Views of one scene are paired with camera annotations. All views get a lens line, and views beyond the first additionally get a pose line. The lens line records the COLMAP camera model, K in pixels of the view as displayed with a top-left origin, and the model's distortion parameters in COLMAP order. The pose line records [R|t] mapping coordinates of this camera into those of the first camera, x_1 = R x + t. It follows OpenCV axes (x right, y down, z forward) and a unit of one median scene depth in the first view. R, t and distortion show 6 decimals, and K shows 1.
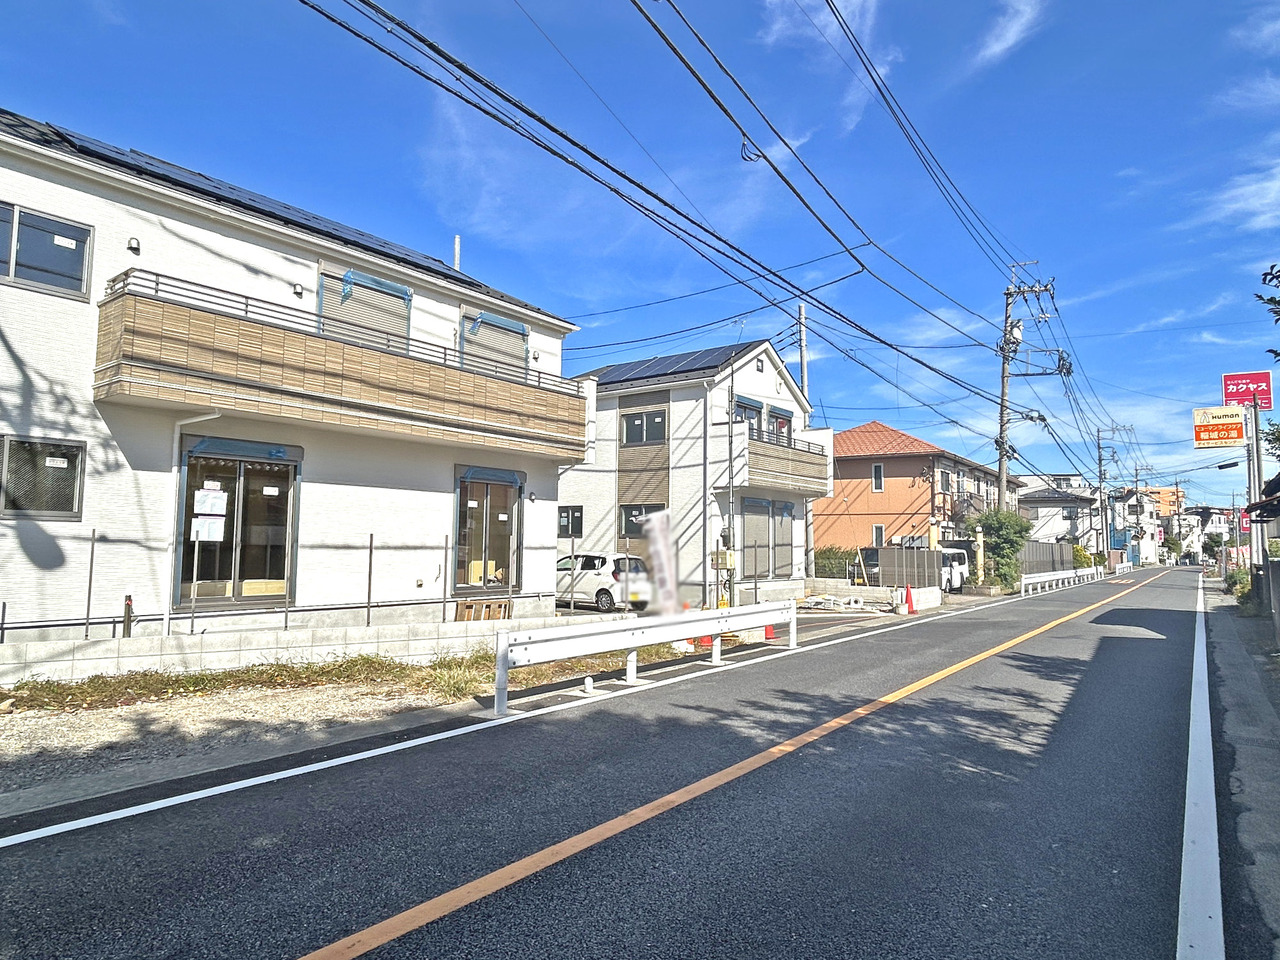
lens RADIAL K [[782.3, 0, 640.0], [0, 782.3, 480.0], [0, 0, 1]] dist [0.001316, -0.001660]
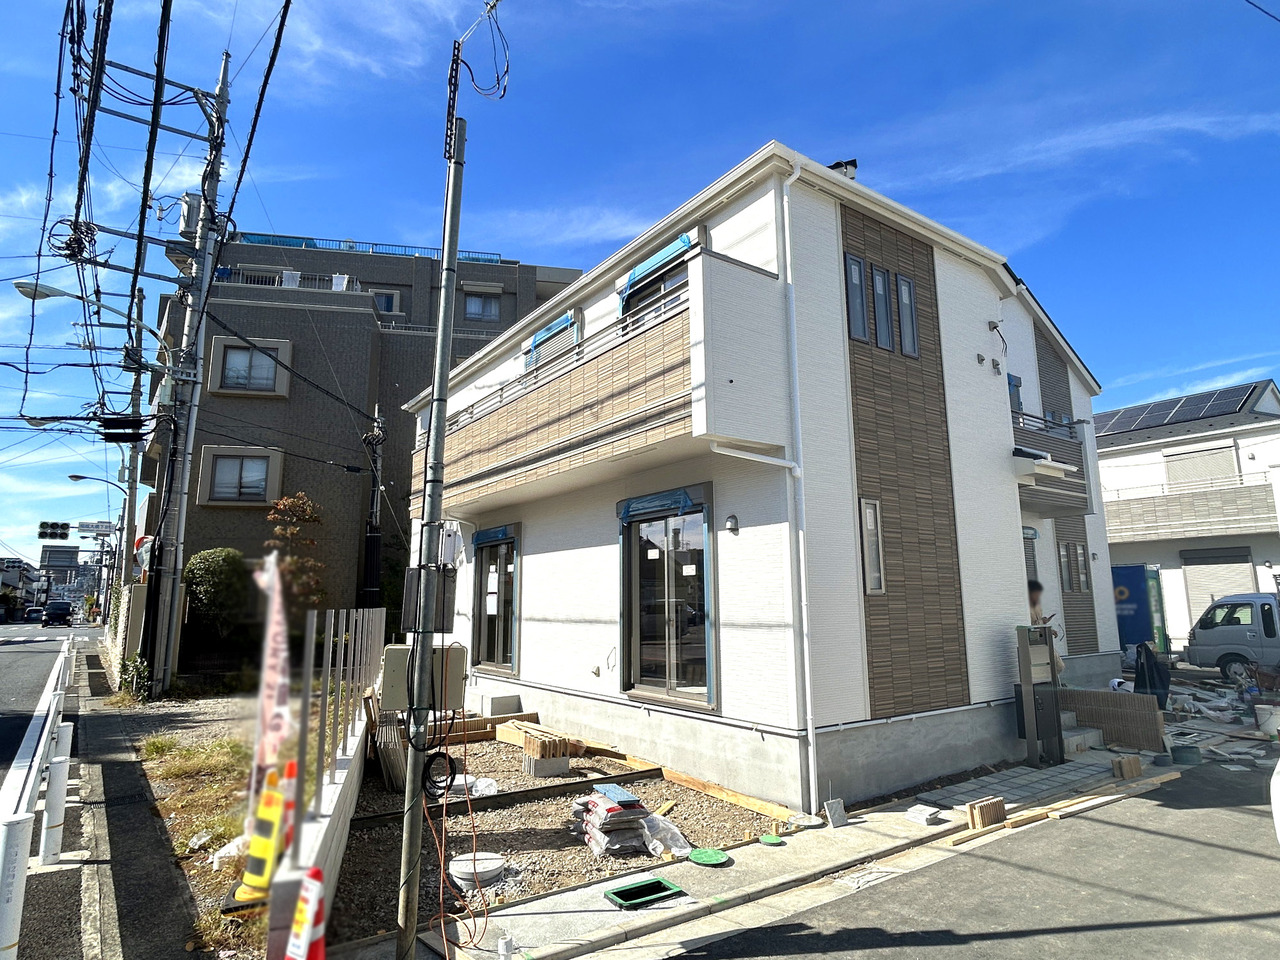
lens RADIAL K [[725.6, 0, 640.0], [0, 725.6, 480.0], [0, 0, 1]] dist [0.002941, -0.000078]
pose [[-0.289477, -0.169945, -0.941978, 0.457526], [0.087159, 0.975344, -0.202749, 0.116836], [0.953209, -0.140793, -0.267527, 1.475941]]
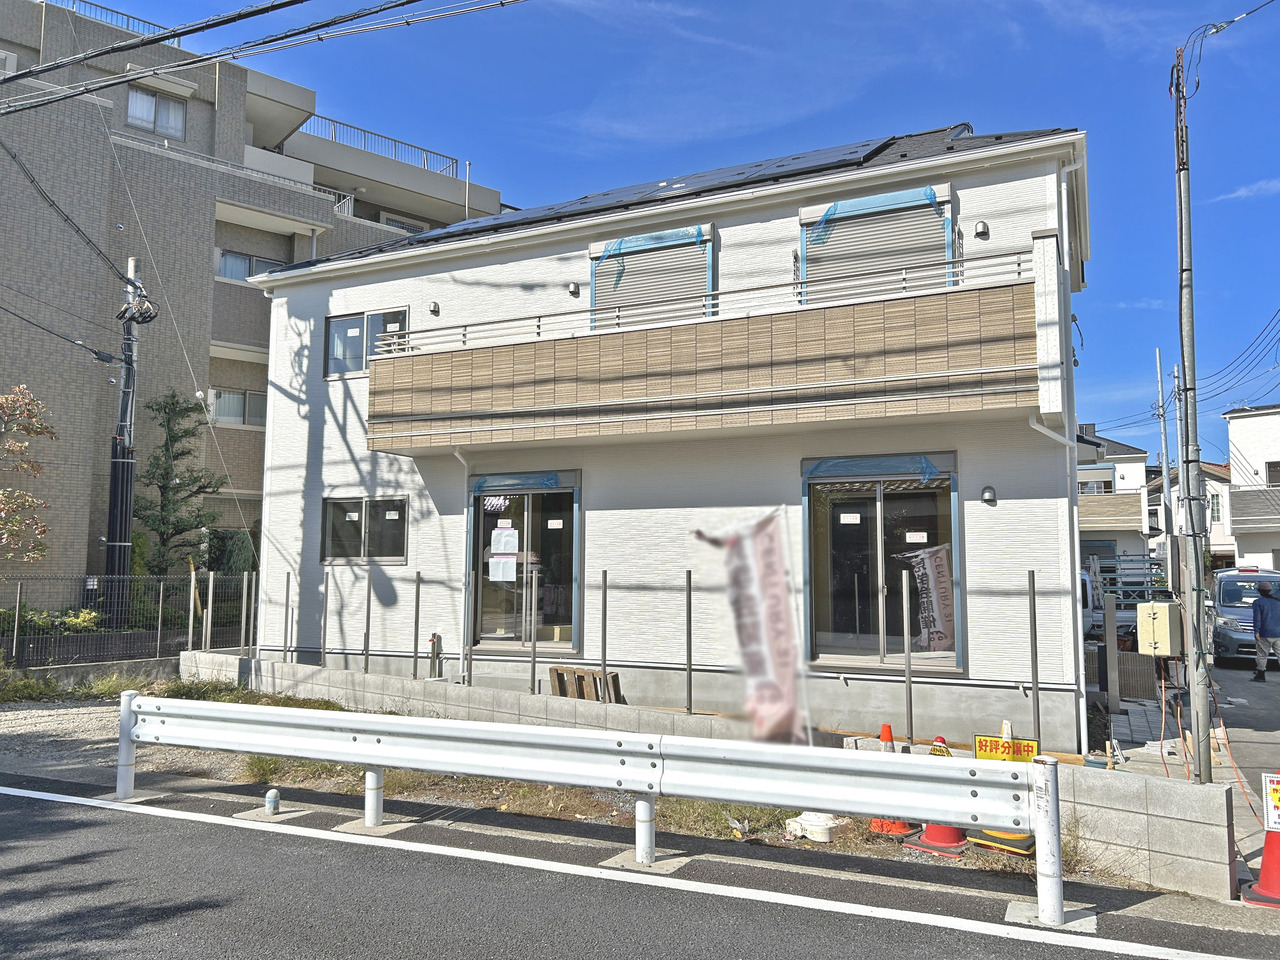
lens RADIAL K [[966.0, 0, 640.0], [0, 966.0, 480.0], [0, 0, 1]] dist [0.073137, -0.085258]
pose [[0.217069, -0.105272, -0.970463, 0.619466], [0.082590, 0.992584, -0.089198, 0.070651], [0.972656, -0.060789, 0.224154, 0.858394]]
